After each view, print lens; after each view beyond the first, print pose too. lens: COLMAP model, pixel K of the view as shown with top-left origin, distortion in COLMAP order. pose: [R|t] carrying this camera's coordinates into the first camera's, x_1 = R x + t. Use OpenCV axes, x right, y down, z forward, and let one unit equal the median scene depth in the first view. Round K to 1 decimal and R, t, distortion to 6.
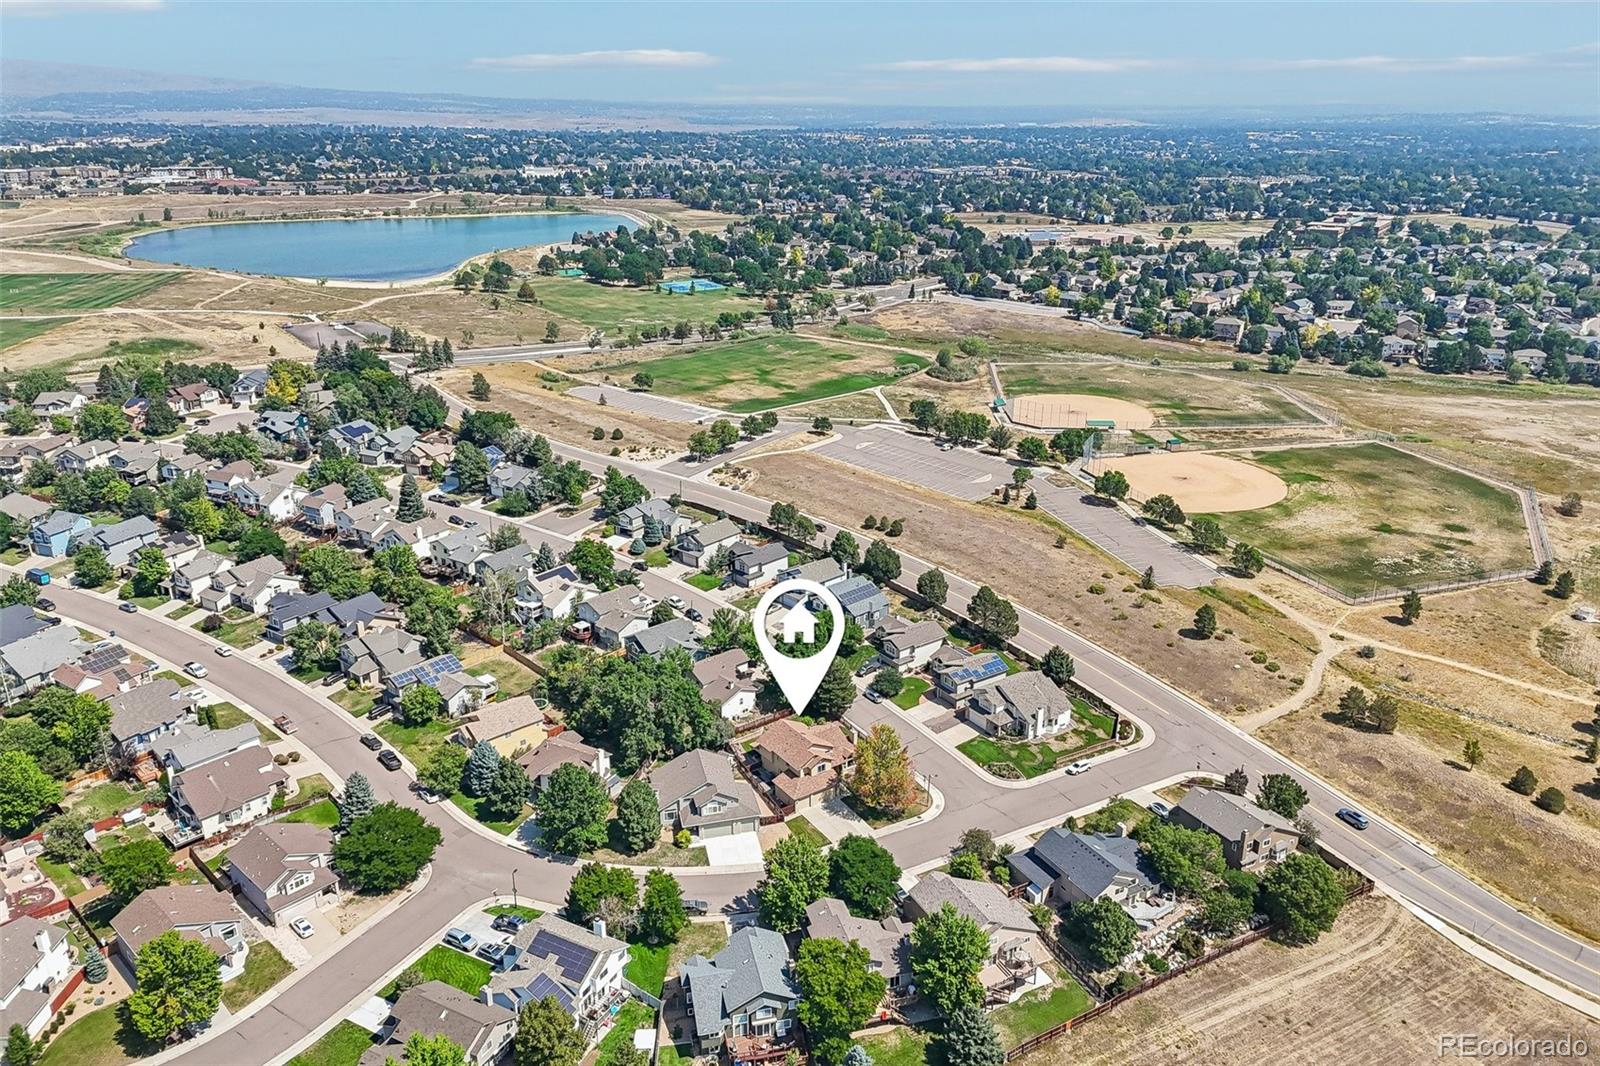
lens RADIAL K [[1168.2, 0, 800.0], [0, 1168.2, 533.0], [0, 0, 1]] dist [0.111933, -0.119416]
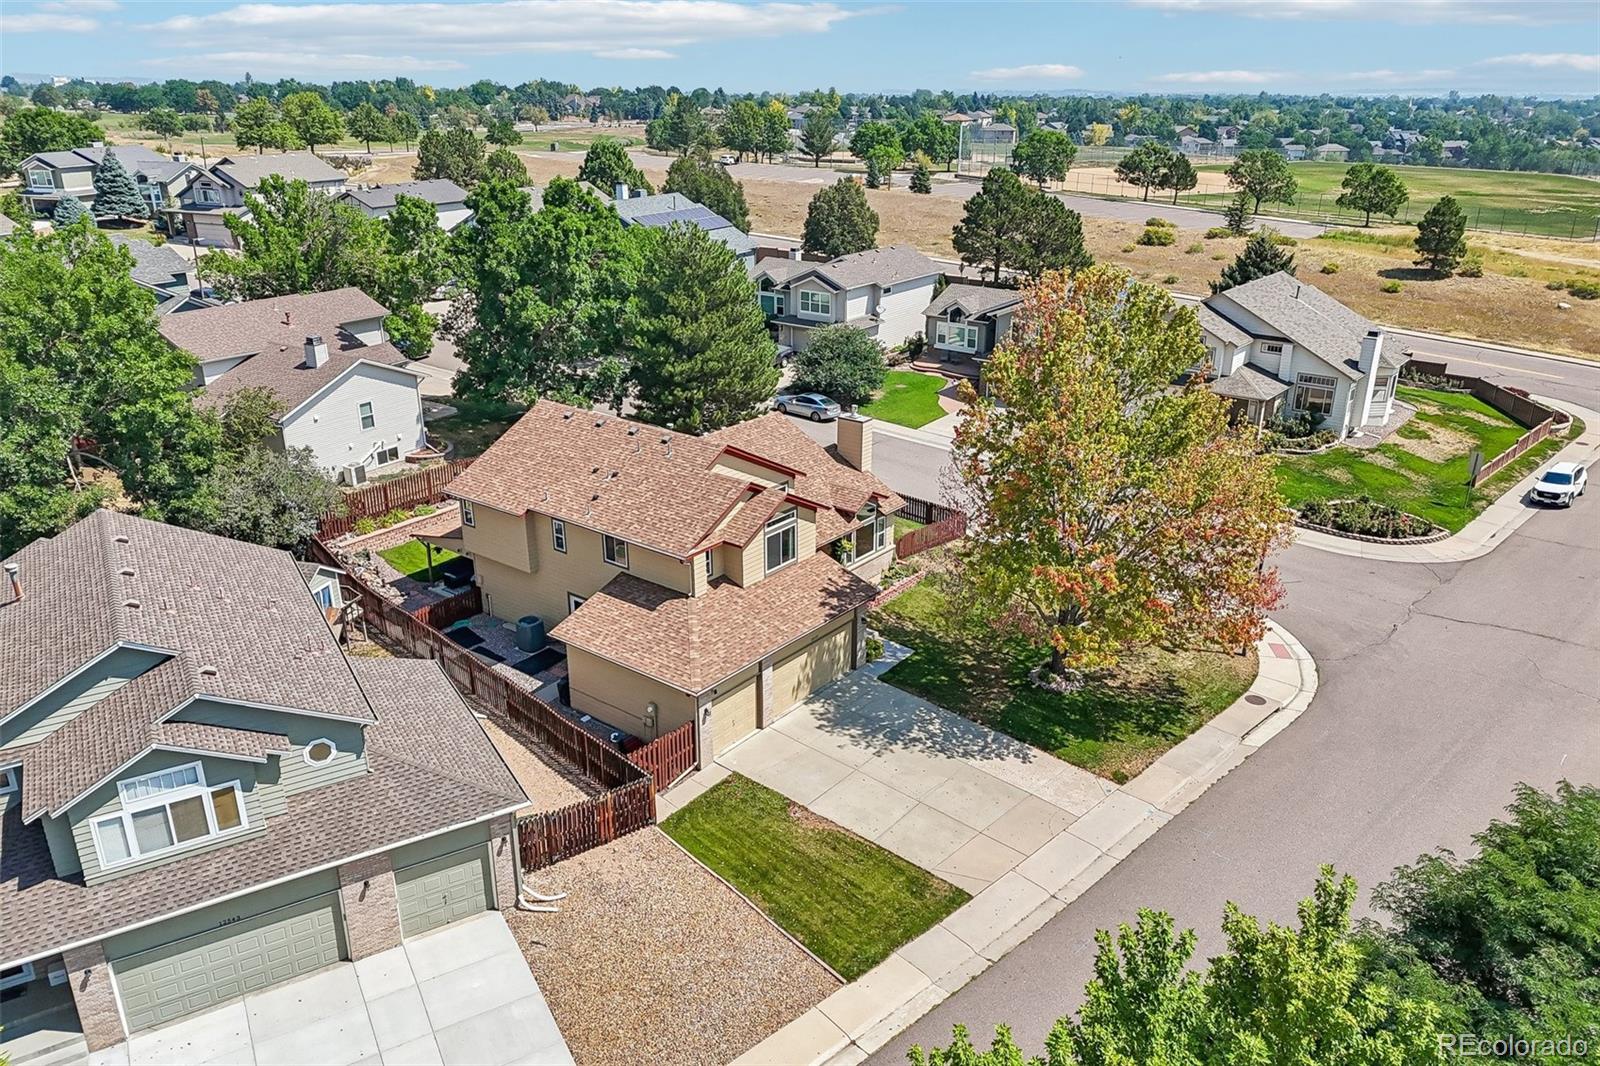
lens RADIAL K [[1168.2, 0, 800.0], [0, 1168.2, 533.0], [0, 0, 1]] dist [0.111933, -0.119416]
pose [[0.957405, -0.104107, 0.269328, -0.035180], [0.103275, 0.994502, 0.017298, 0.194651], [-0.269648, 0.011253, 0.962893, 0.795228]]
